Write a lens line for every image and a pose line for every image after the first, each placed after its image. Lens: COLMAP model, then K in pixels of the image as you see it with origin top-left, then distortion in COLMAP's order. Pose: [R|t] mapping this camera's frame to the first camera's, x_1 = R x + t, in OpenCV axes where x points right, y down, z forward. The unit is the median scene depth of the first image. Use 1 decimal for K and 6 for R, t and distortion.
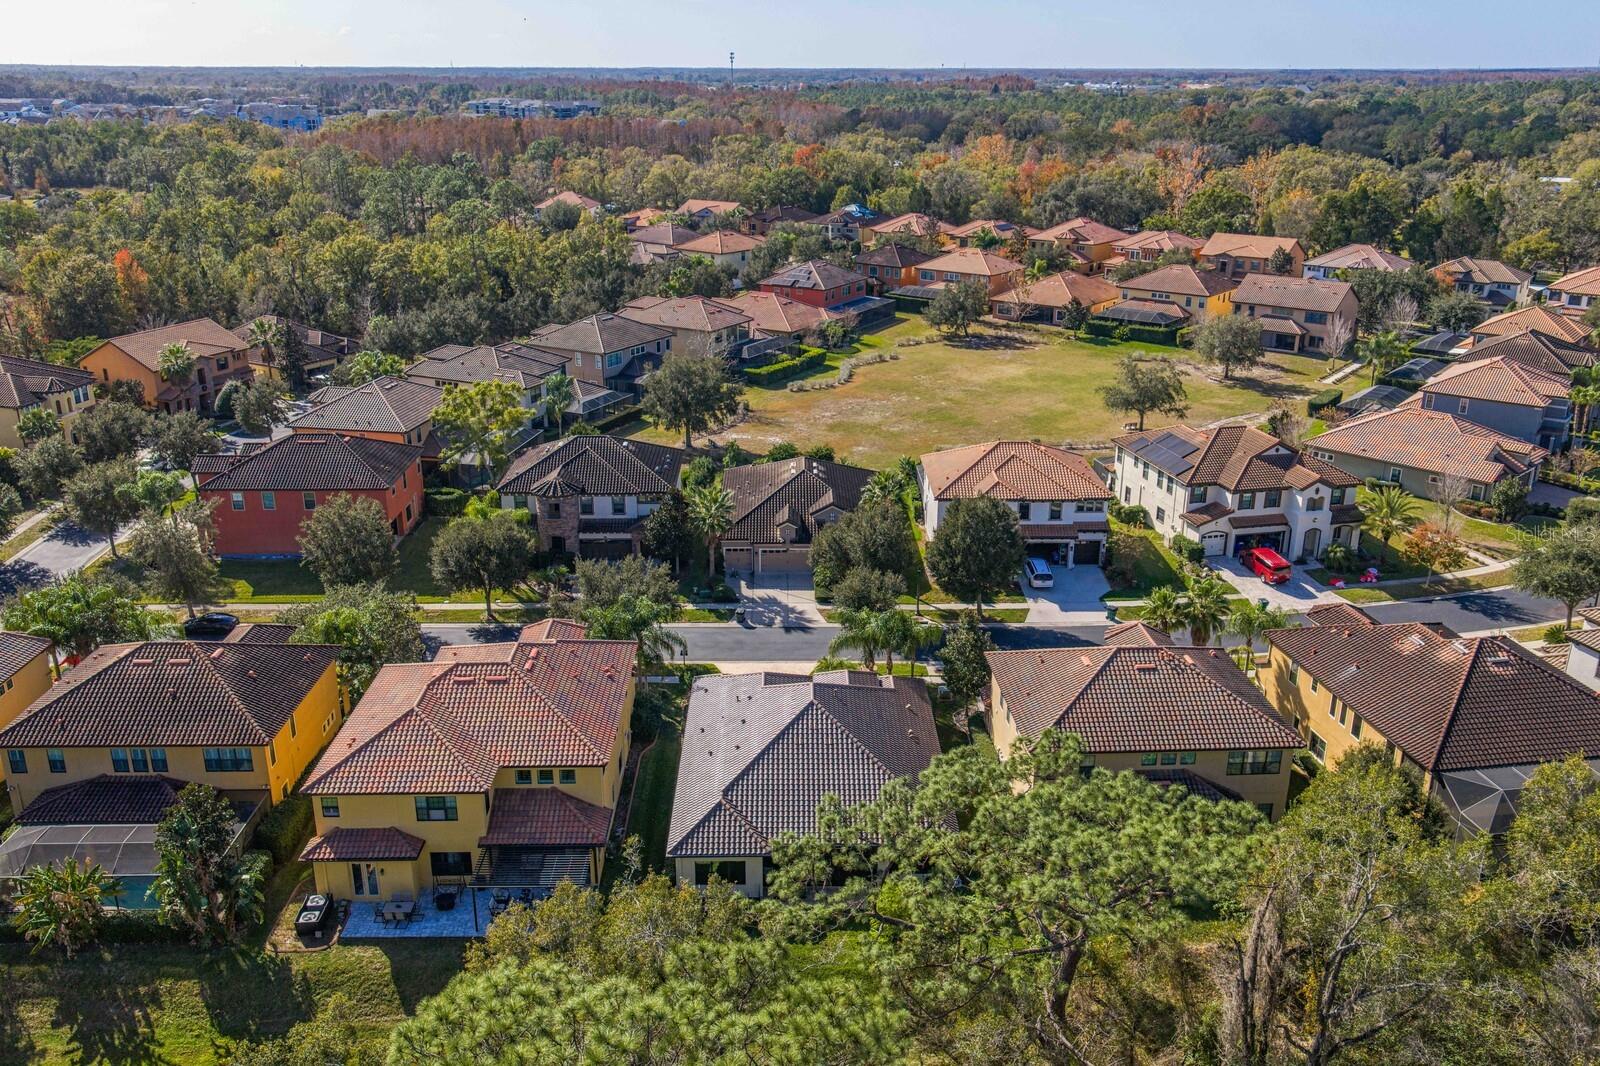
lens RADIAL K [[1300.6, 0, 808.8], [0, 1300.6, 531.1], [0, 0, 1]] dist [0.044868, -0.077752]
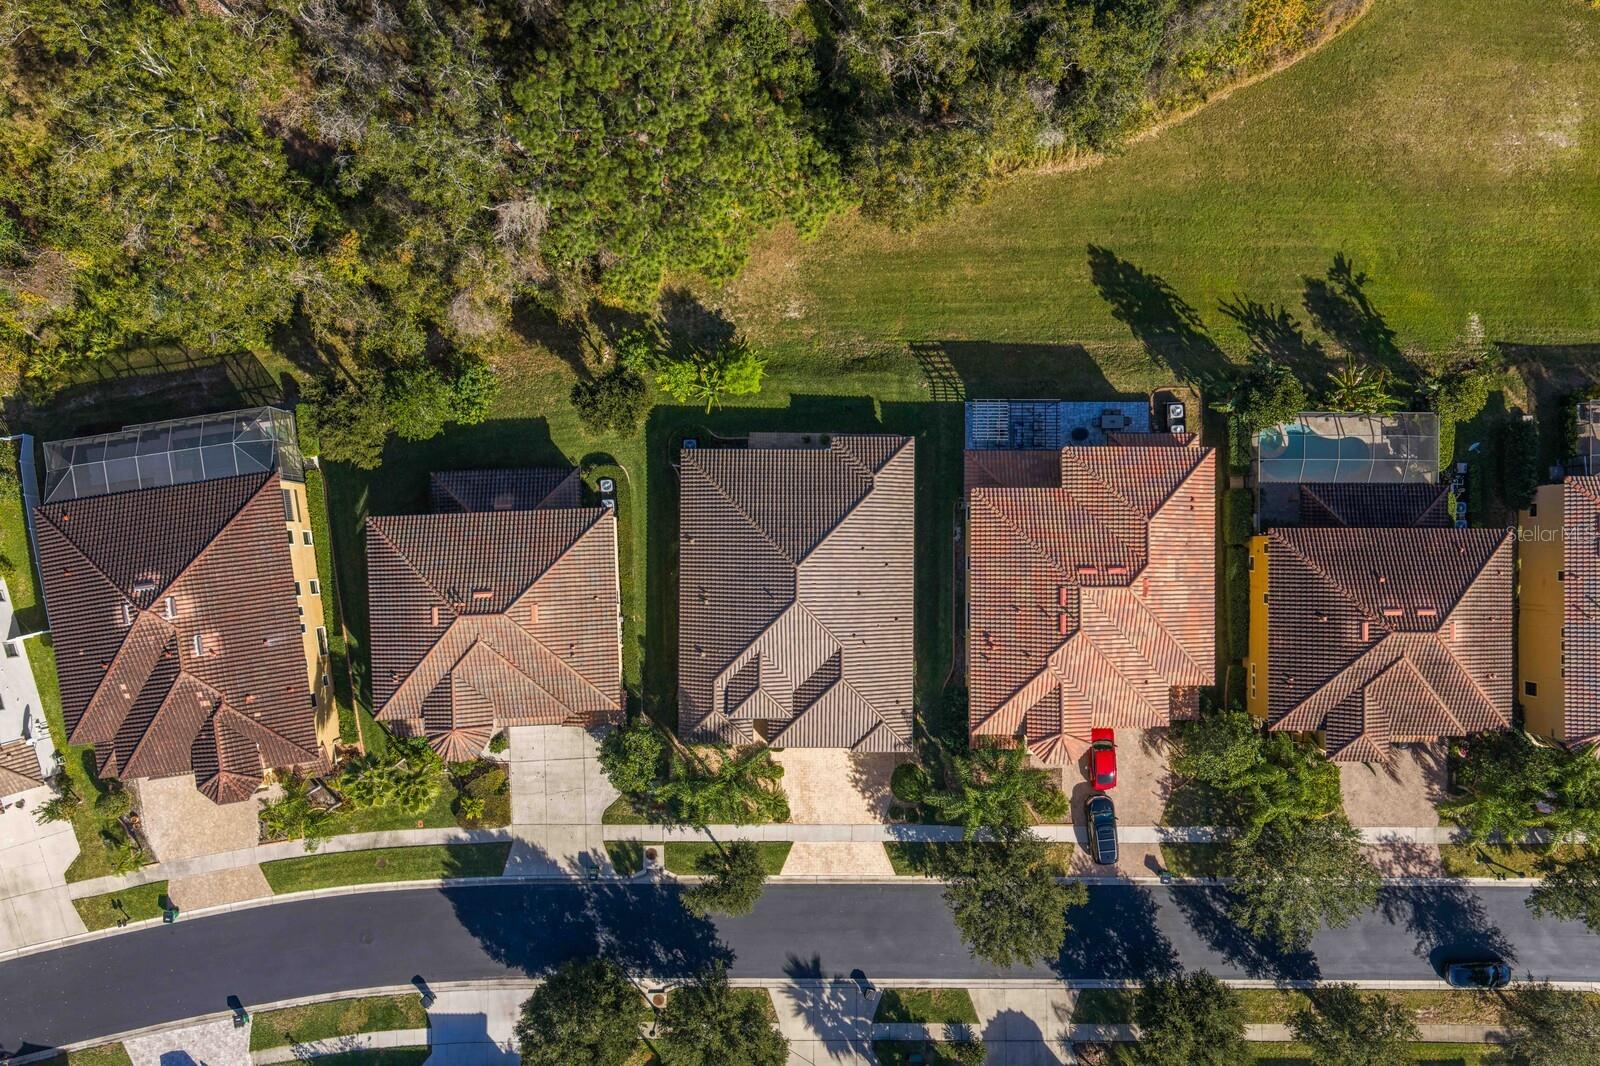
lens RADIAL K [[1300.6, 0, 809.0], [0, 1300.6, 530.8], [0, 0, 1]] dist [0.044868, -0.077752]
pose [[-0.999578, -0.024434, -0.015681, 0.007757], [-0.006897, -0.324807, 0.945755, -0.575260], [-0.028202, 0.945464, 0.324502, 0.393265]]
